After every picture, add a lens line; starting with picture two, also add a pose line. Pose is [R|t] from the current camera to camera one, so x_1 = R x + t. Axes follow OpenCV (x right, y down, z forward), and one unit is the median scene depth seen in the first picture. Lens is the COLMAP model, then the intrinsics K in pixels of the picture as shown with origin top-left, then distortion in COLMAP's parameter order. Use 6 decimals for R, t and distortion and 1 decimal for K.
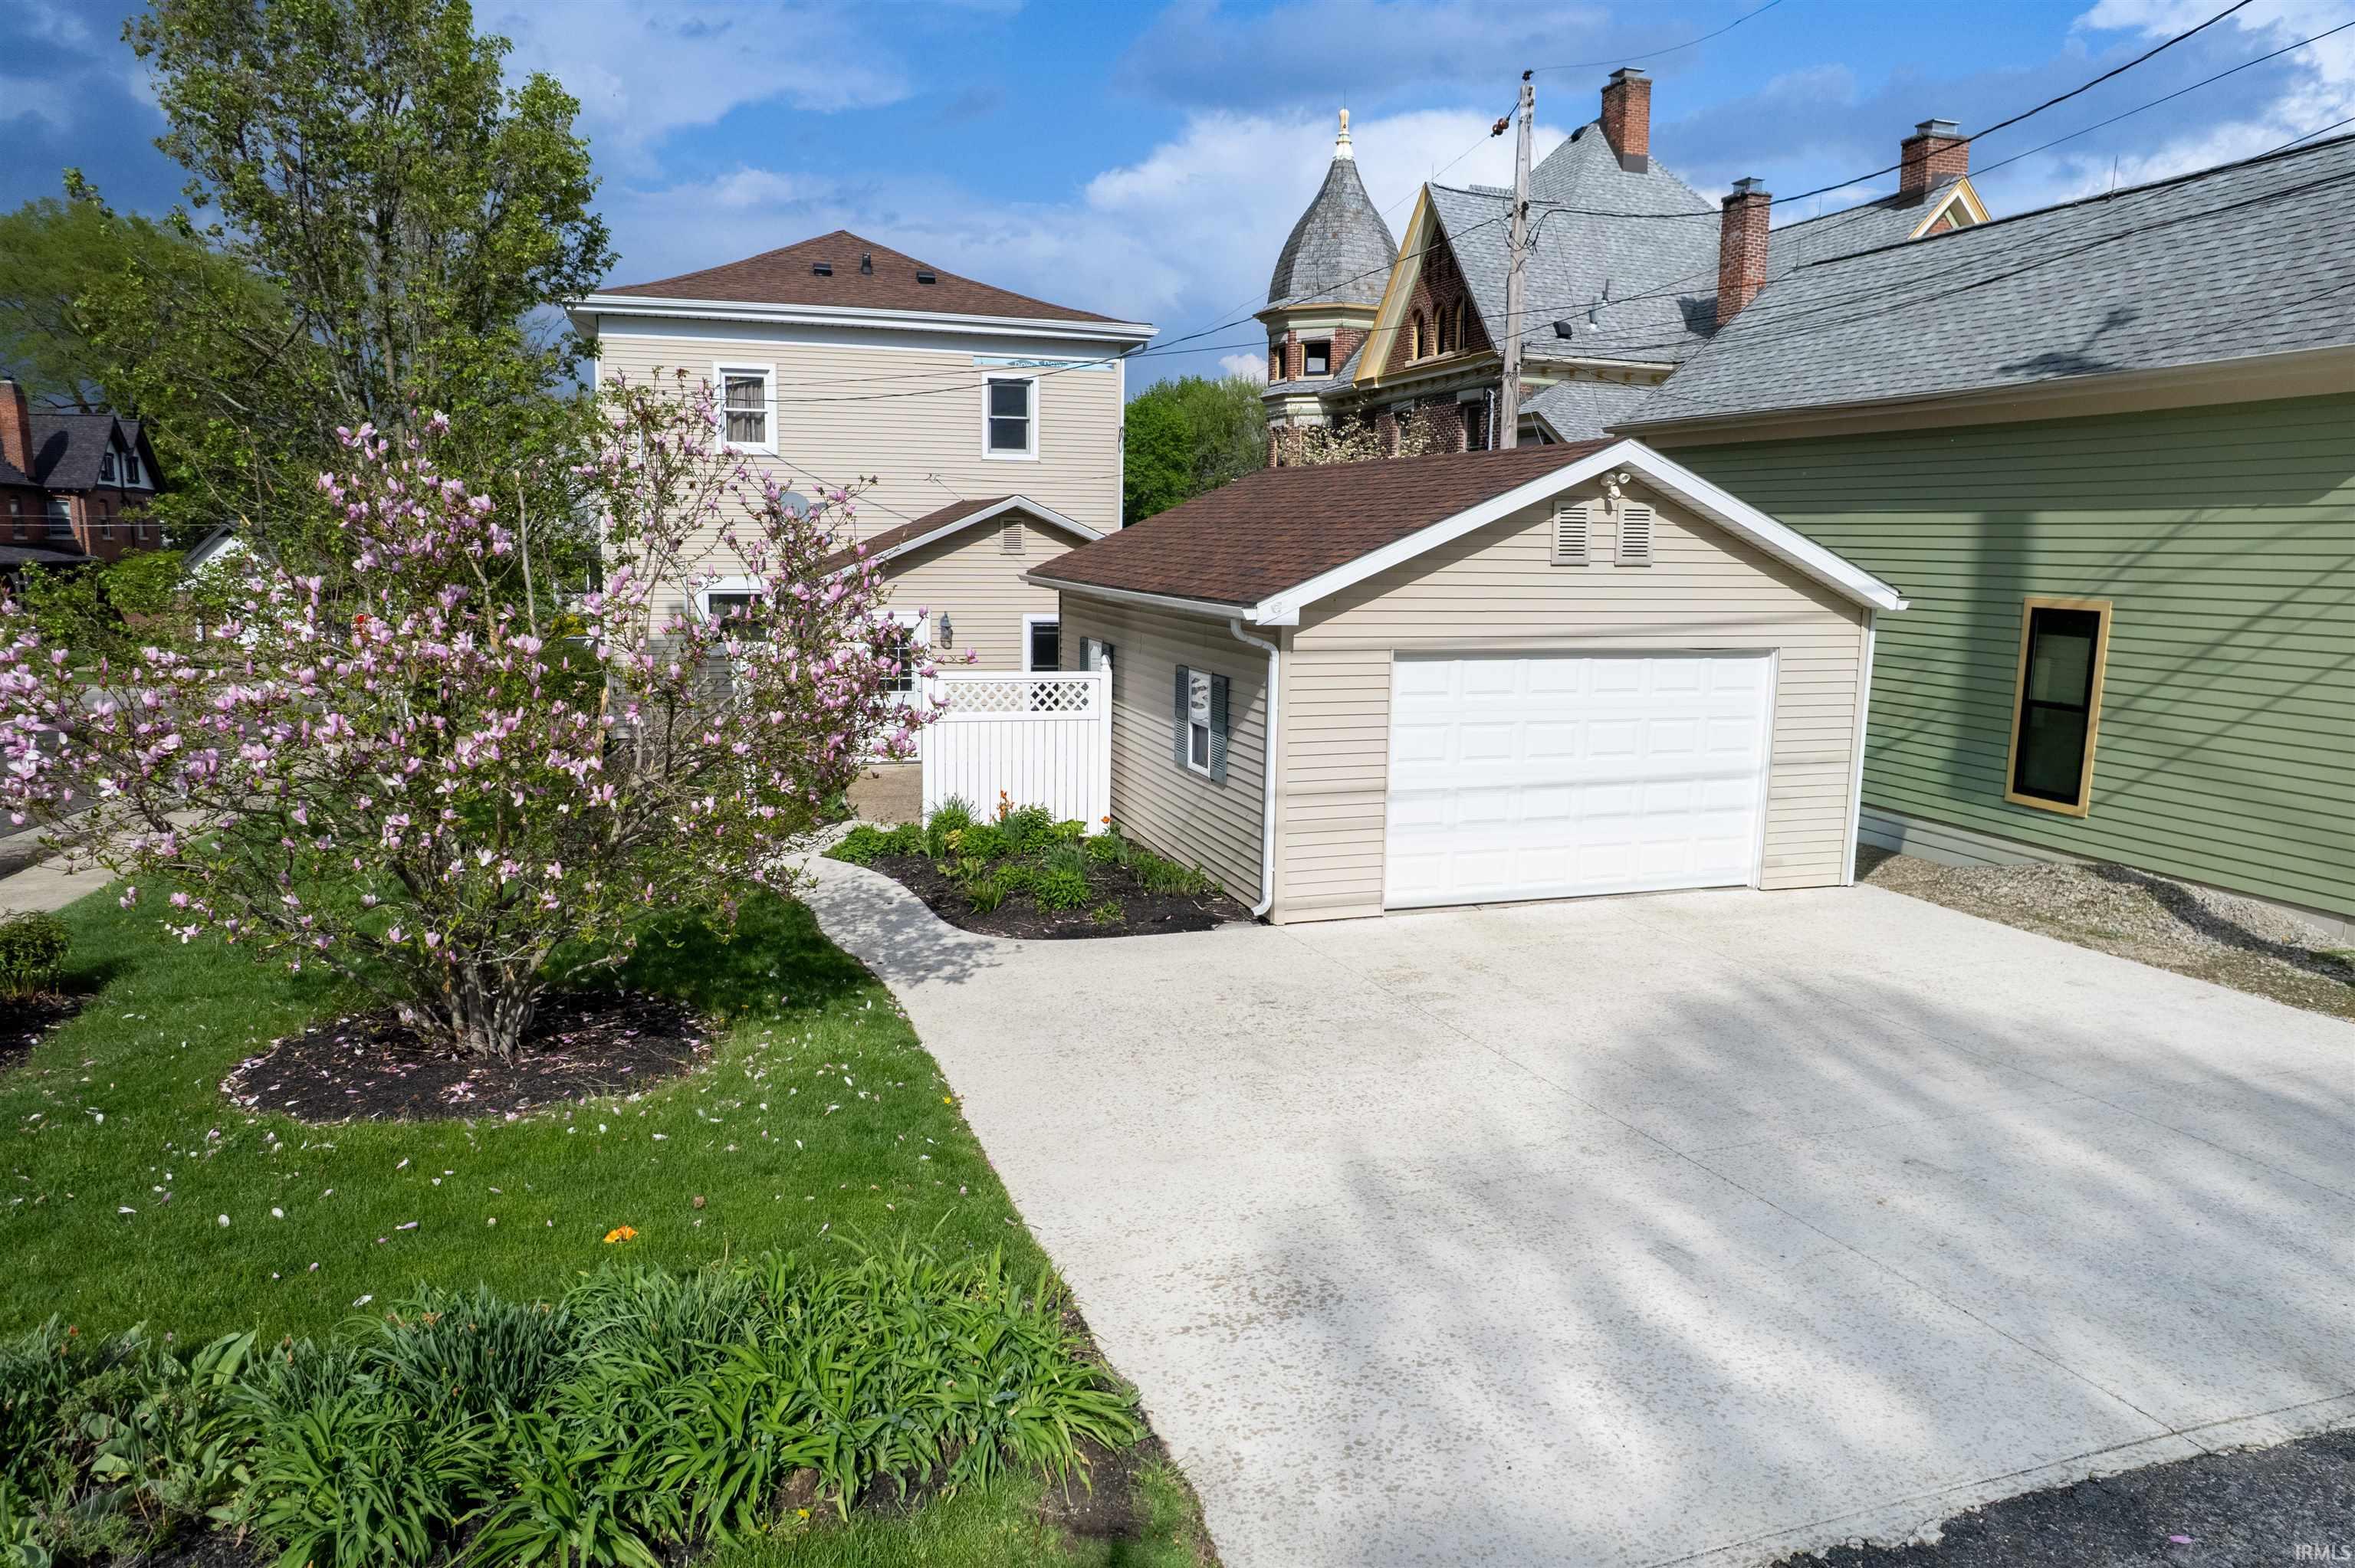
lens RADIAL K [[1502.9, 0, 1184.3], [0, 1502.9, 782.9], [0, 0, 1]] dist [-0.066905, 0.039599]
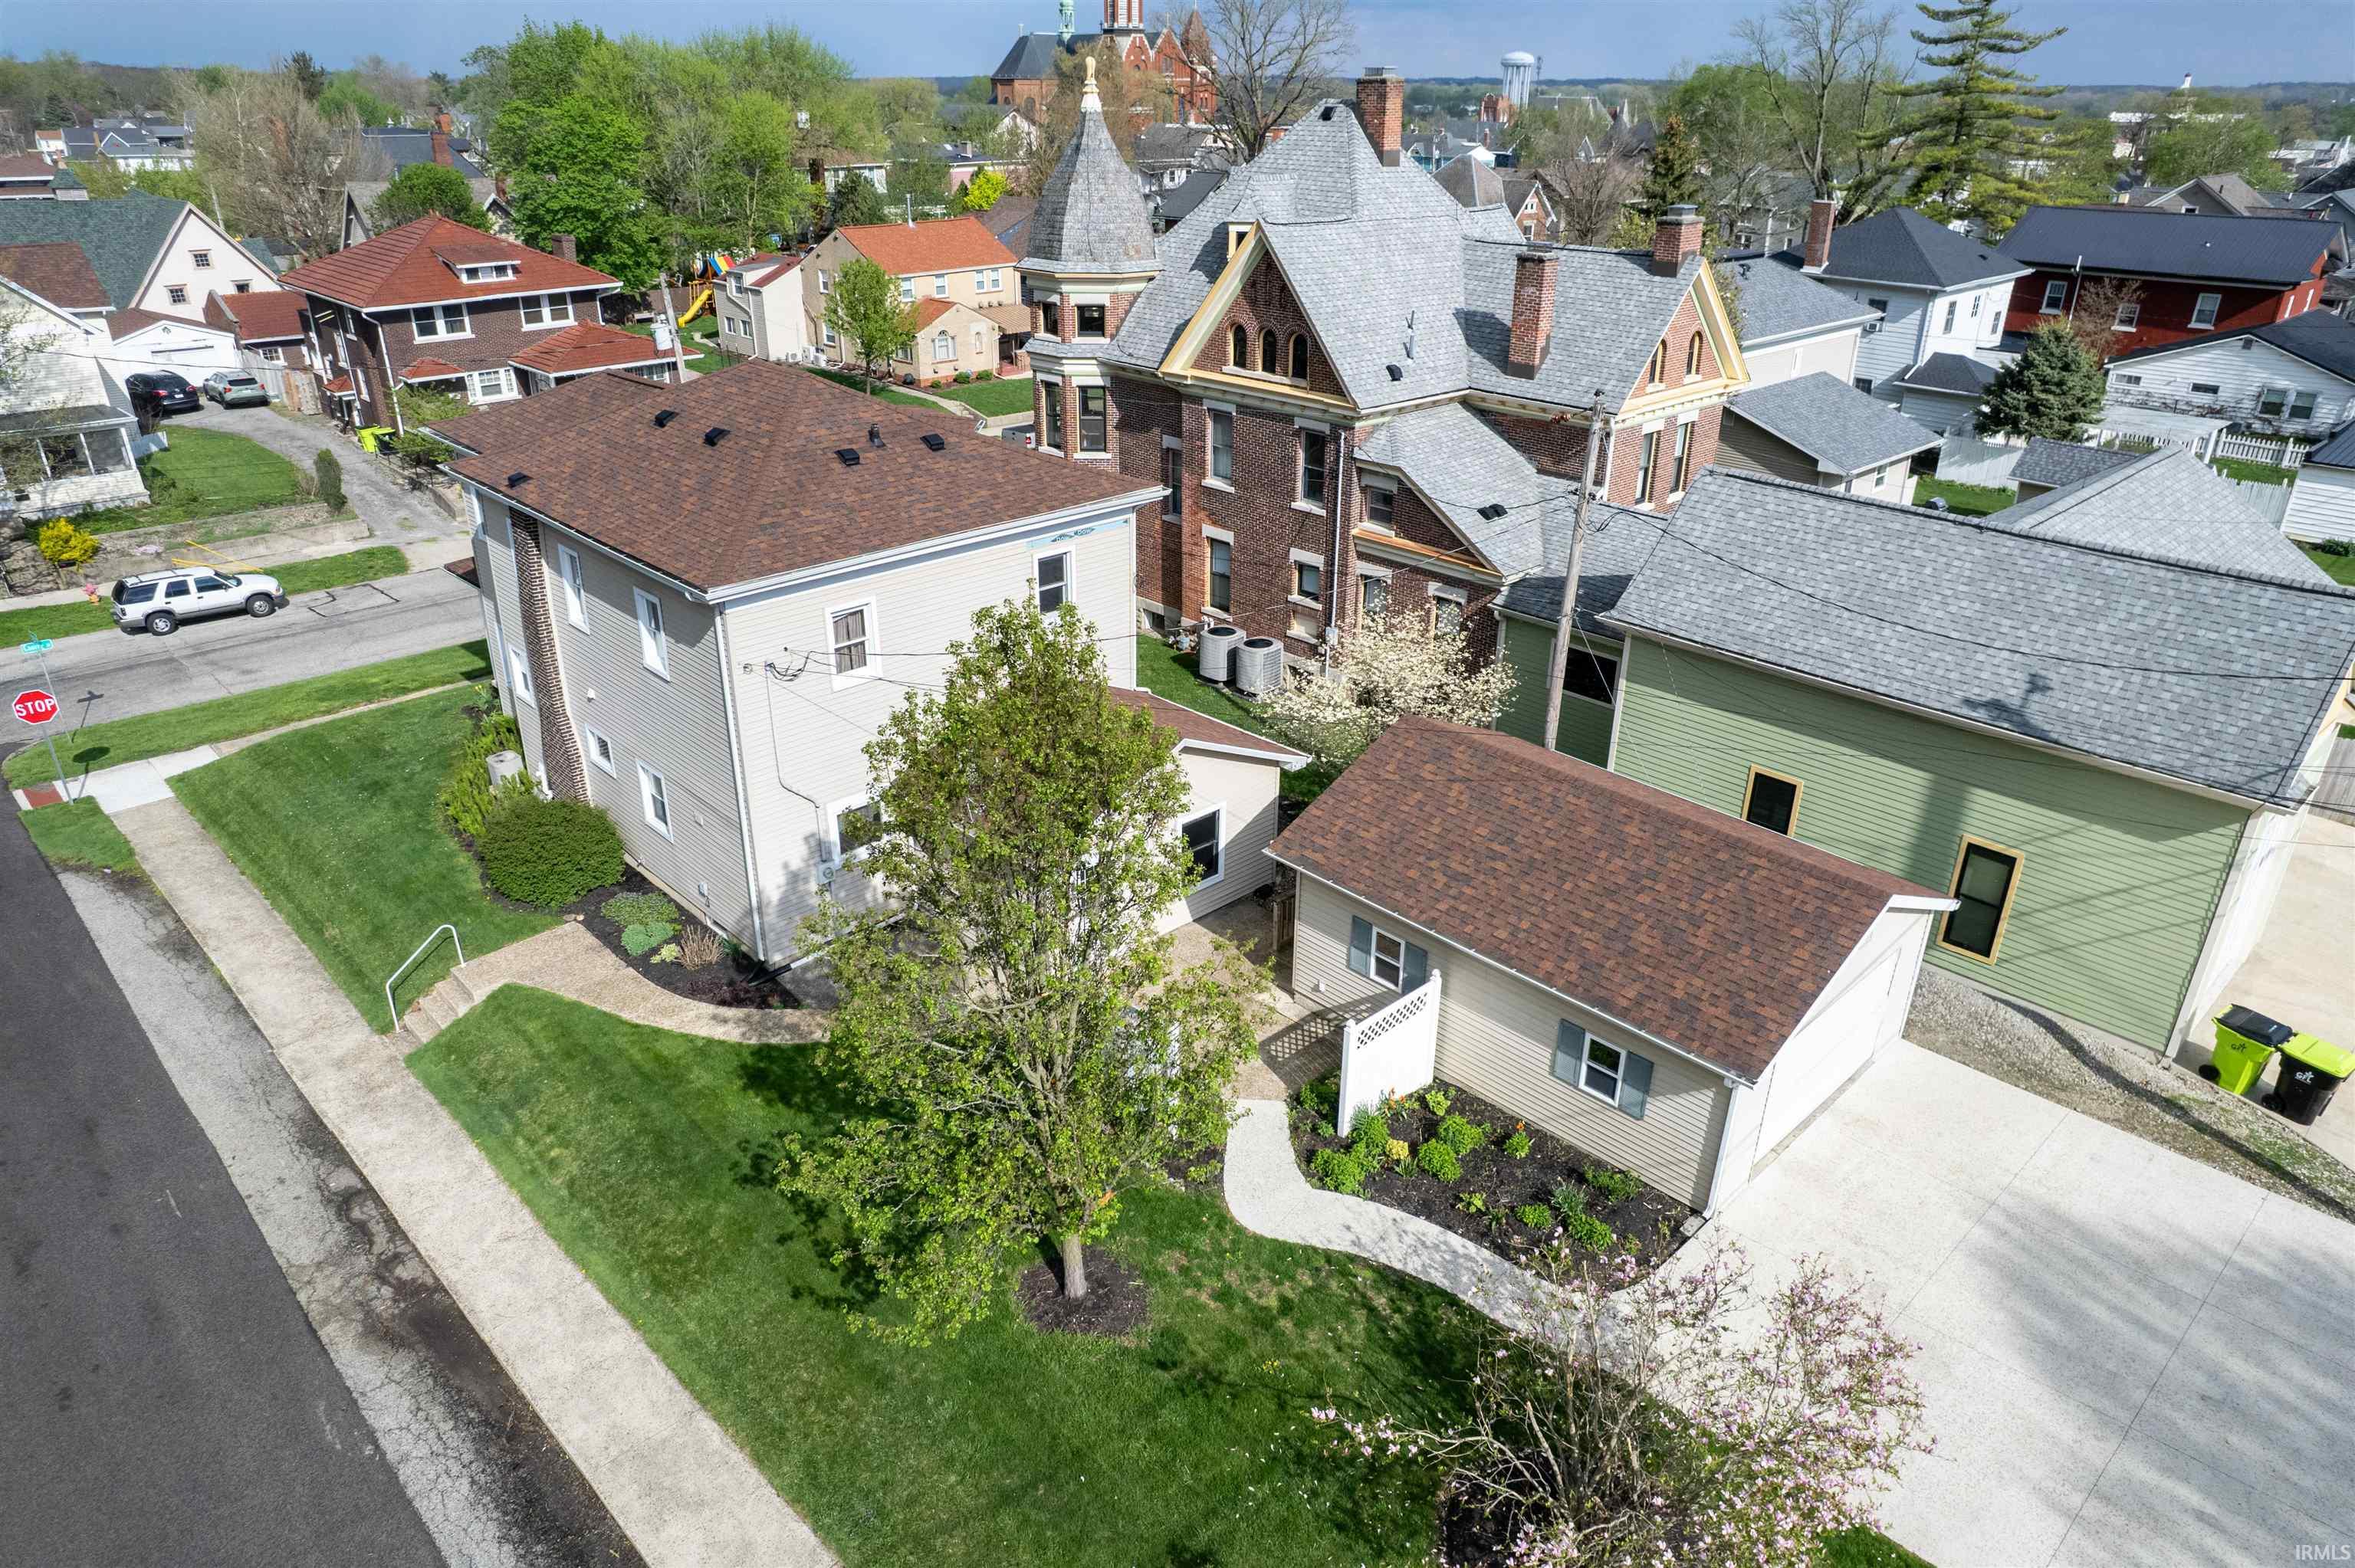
lens RADIAL K [[1502.9, 0, 1172.8], [0, 1502.9, 786.5], [0, 0, 1]] dist [-0.066905, 0.039599]
pose [[0.908663, -0.190837, 0.371367, -0.385716], [0.079813, 0.952424, 0.294142, -0.344075], [-0.409832, -0.237636, 0.880663, -0.029097]]
